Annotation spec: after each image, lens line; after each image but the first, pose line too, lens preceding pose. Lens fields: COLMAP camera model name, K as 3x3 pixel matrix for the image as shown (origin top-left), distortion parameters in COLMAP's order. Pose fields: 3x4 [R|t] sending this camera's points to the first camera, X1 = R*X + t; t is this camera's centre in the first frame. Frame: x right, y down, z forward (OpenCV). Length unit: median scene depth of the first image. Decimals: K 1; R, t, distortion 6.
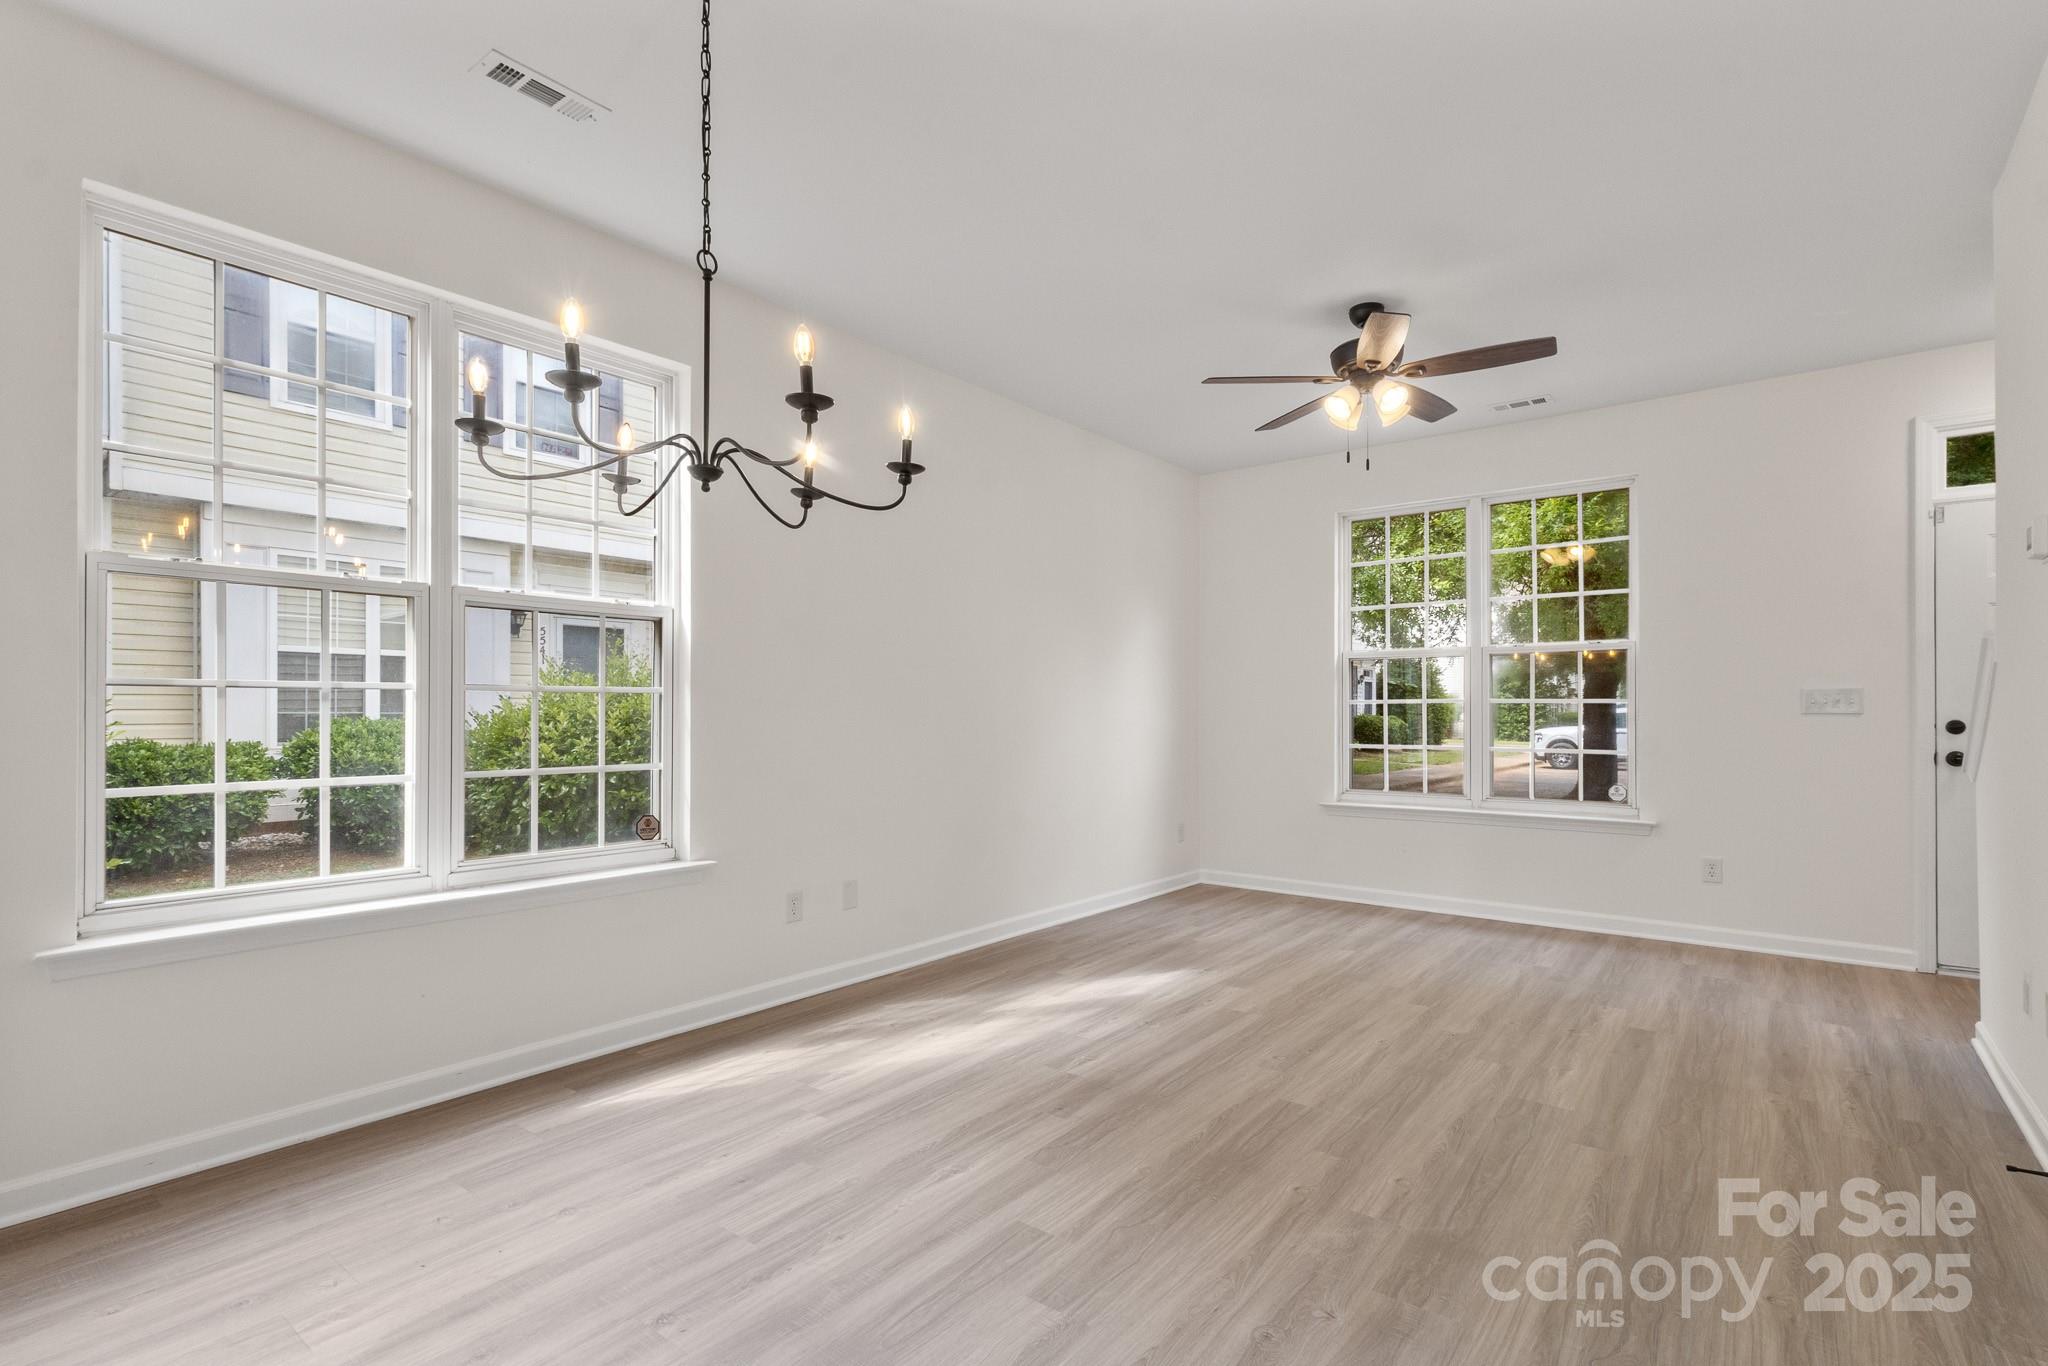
lens RADIAL K [[965.6, 0, 1019.3], [0, 965.6, 701.5], [0, 0, 1]] dist [0.005303, 0.001293]
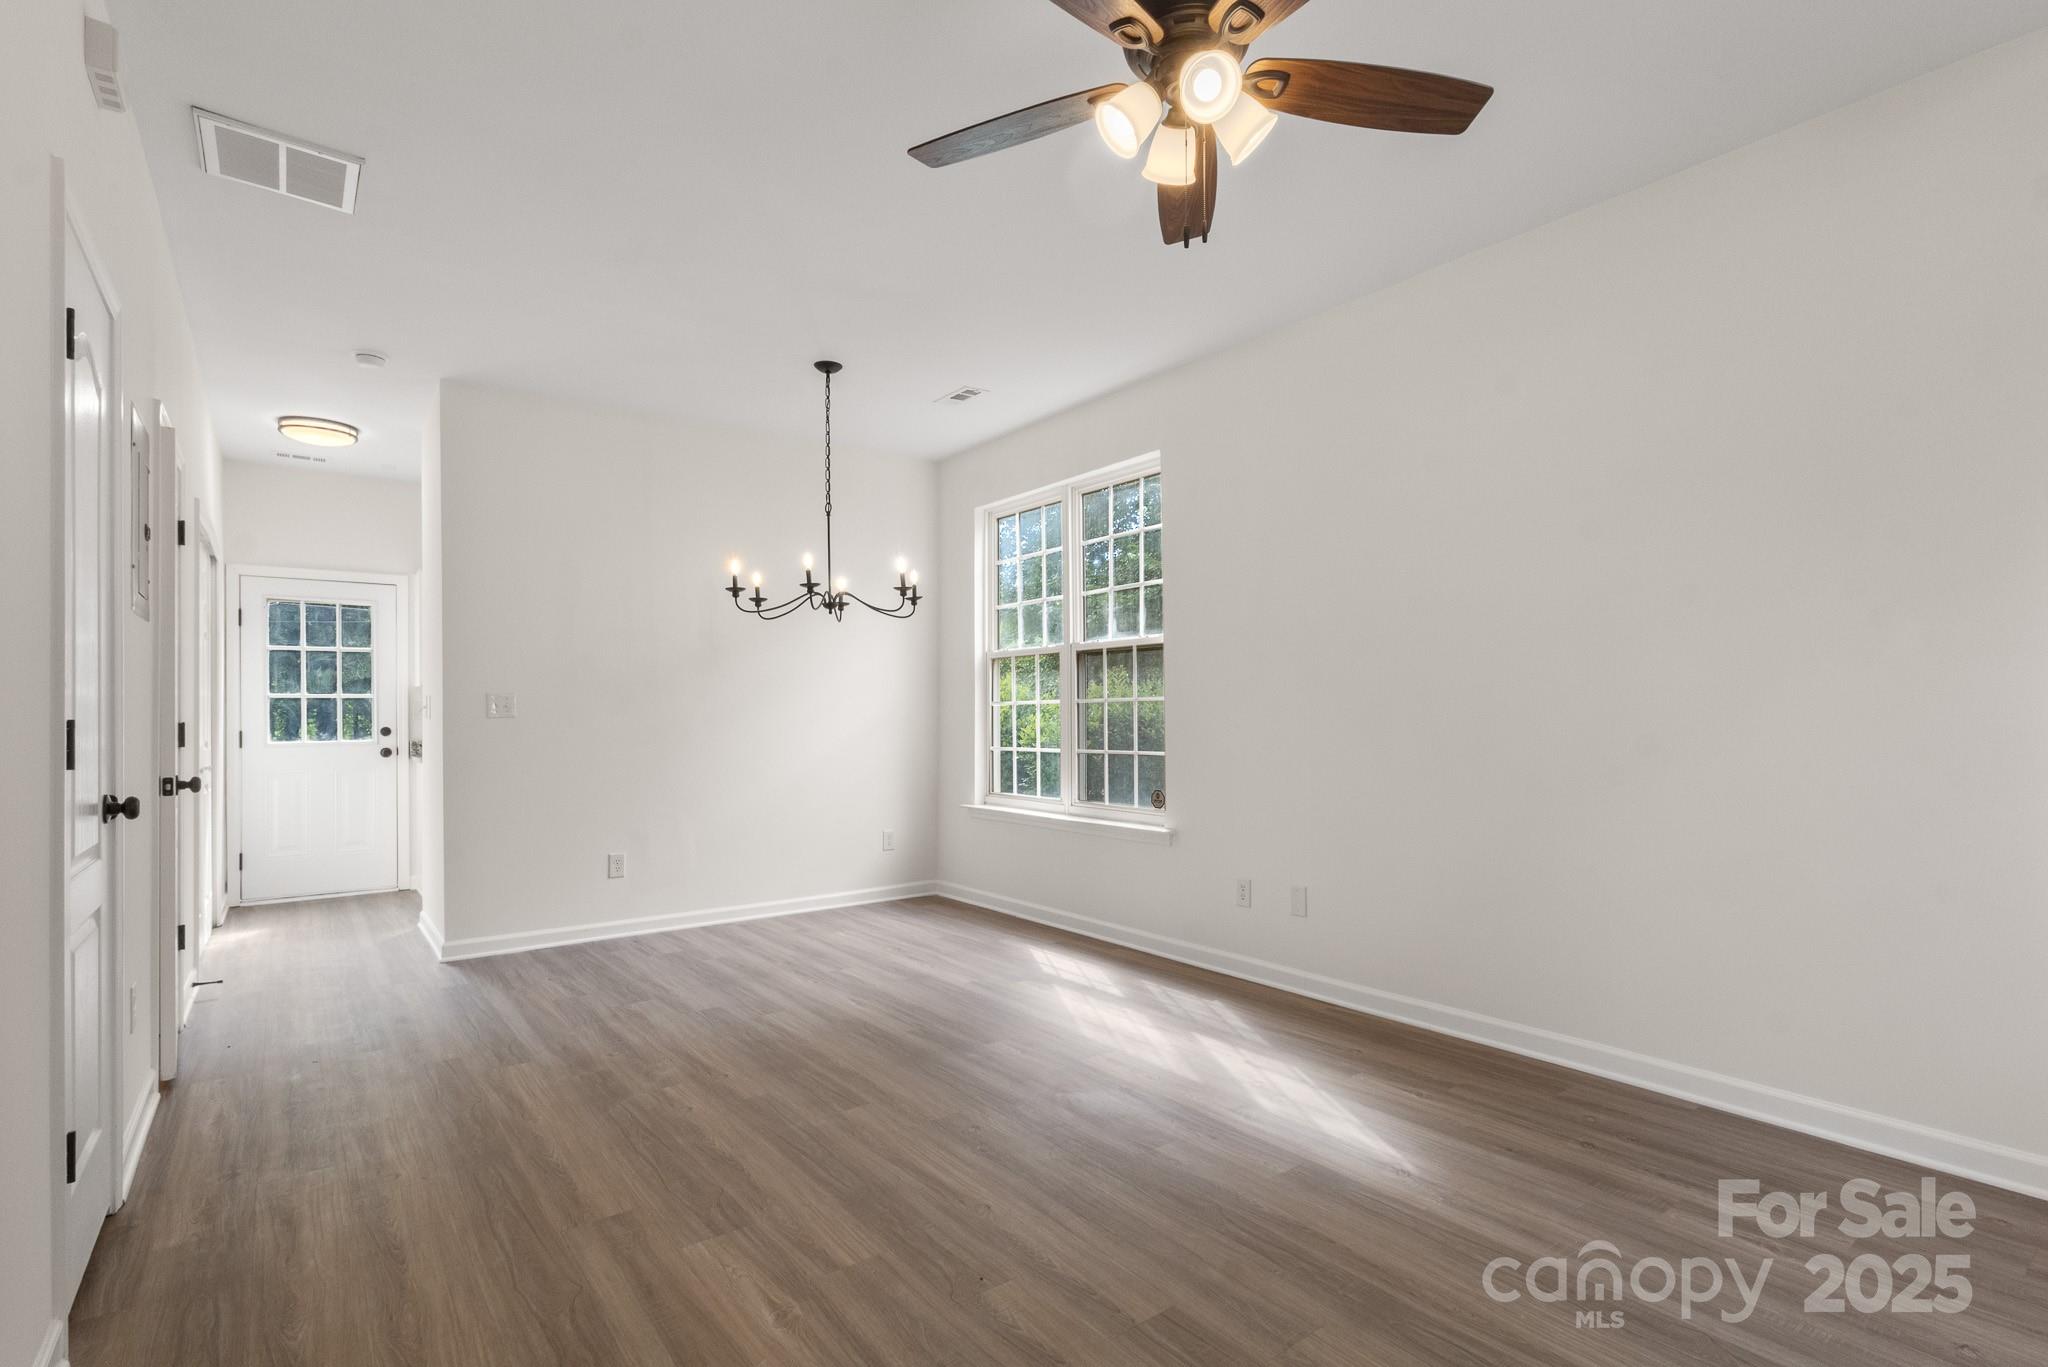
lens RADIAL K [[965.6, 0, 1019.3], [0, 965.6, 702.0], [0, 0, 1]] dist [0.005303, 0.001293]
pose [[-0.251706, -0.013485, -0.967710, 1.106411], [0.020015, 0.999617, -0.019136, 0.018645], [0.967597, -0.024185, -0.251340, 1.300270]]
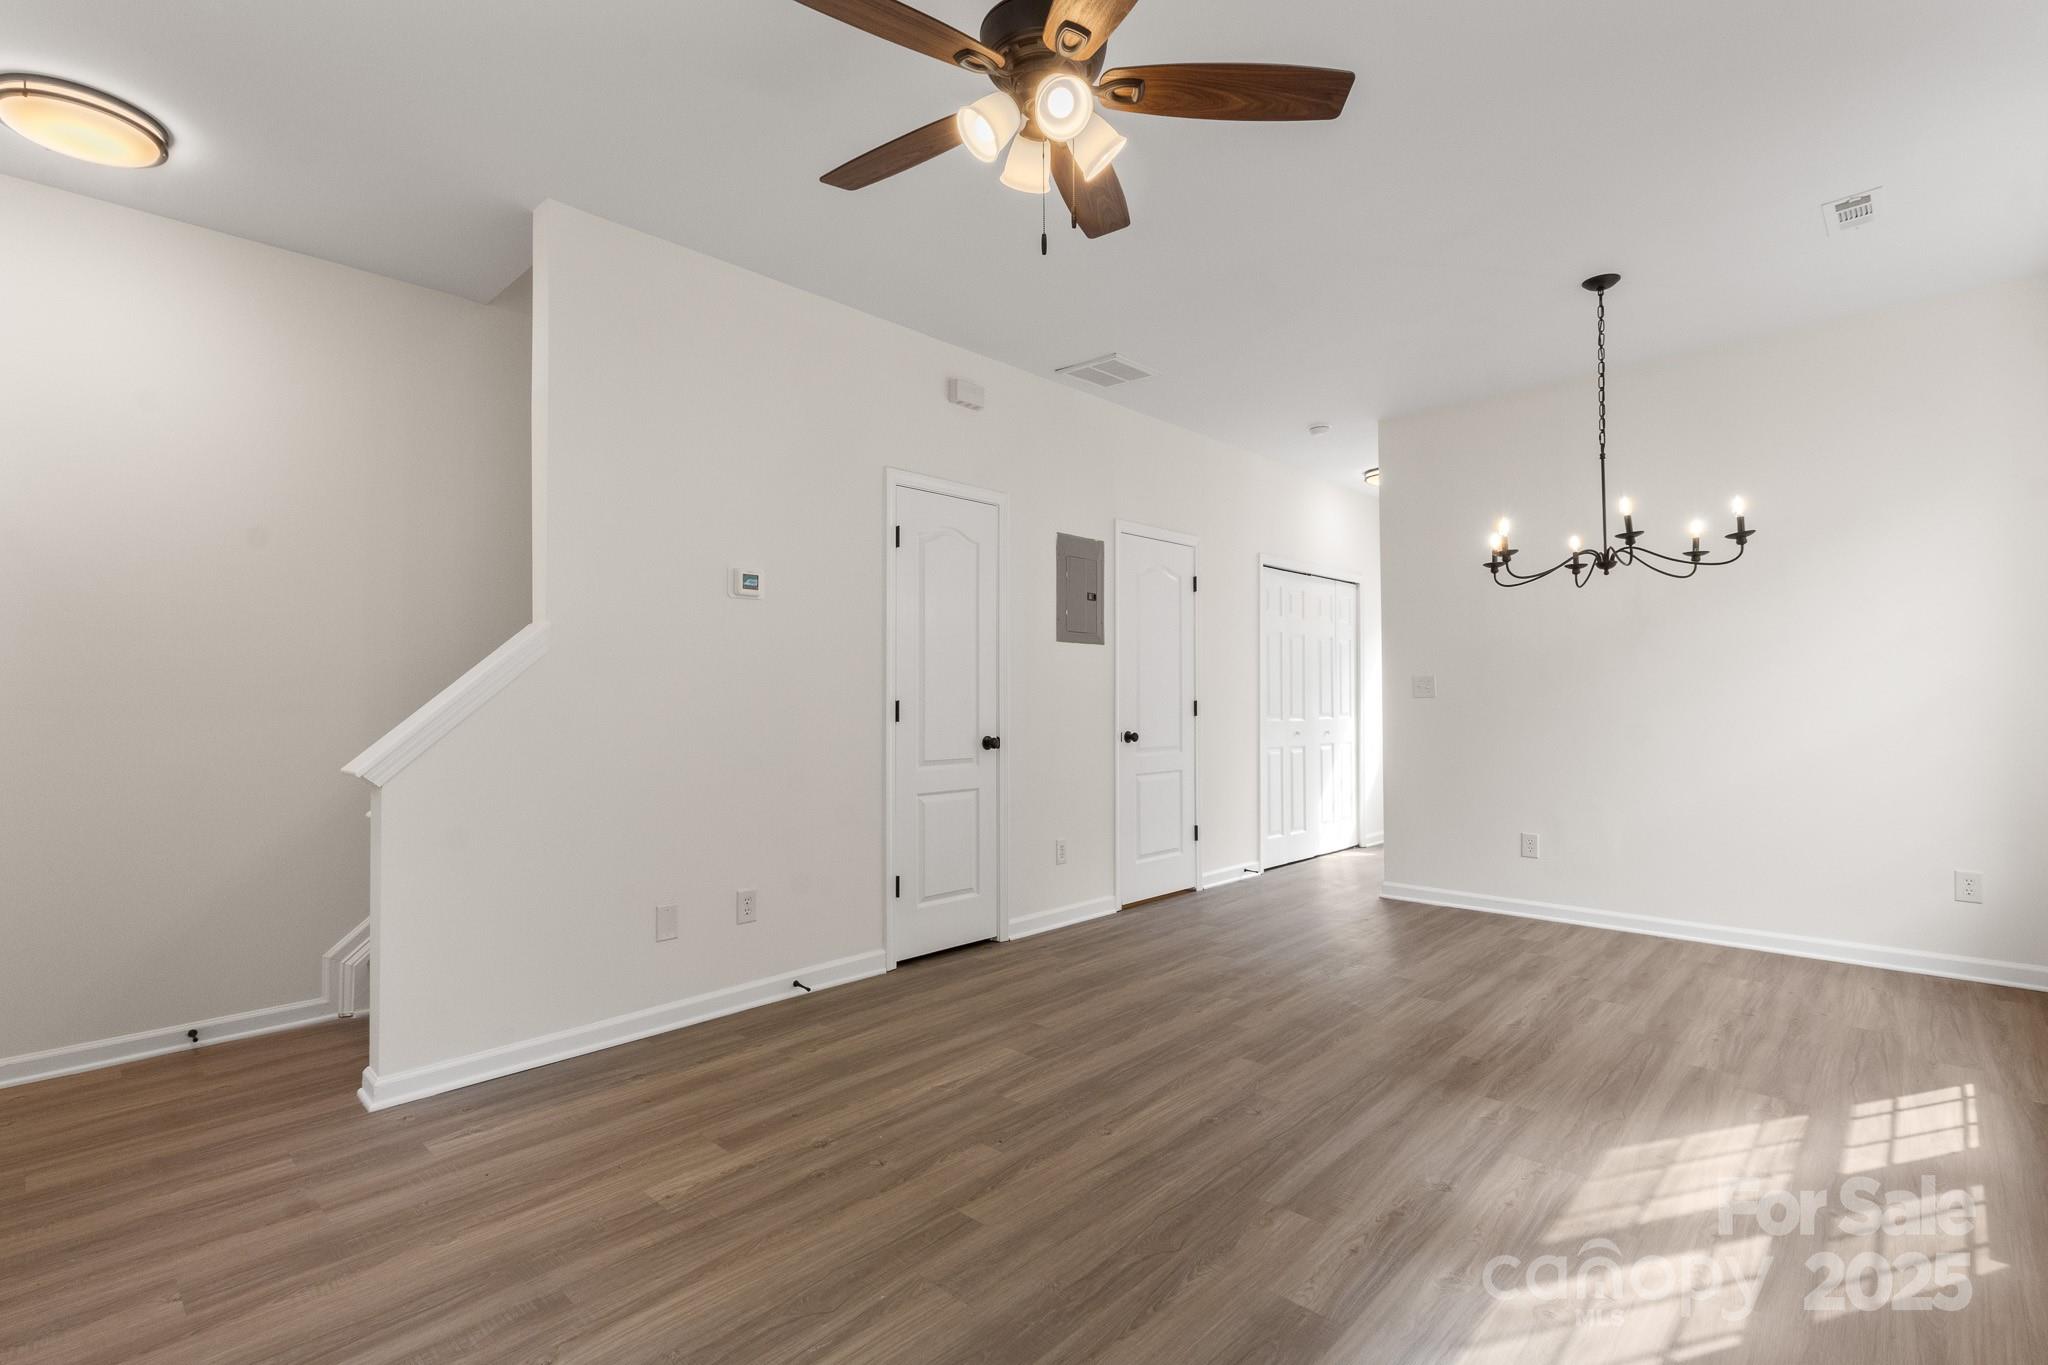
lens RADIAL K [[956.3, 0, 1019.8], [0, 956.3, 692.7], [0, 0, 1]] dist [0.006278, 0.001550]
pose [[-0.996404, 0.004627, 0.084600, 0.411634], [0.002816, 0.999765, -0.021516, 0.025557], [-0.084680, -0.021200, -0.996183, 1.909938]]
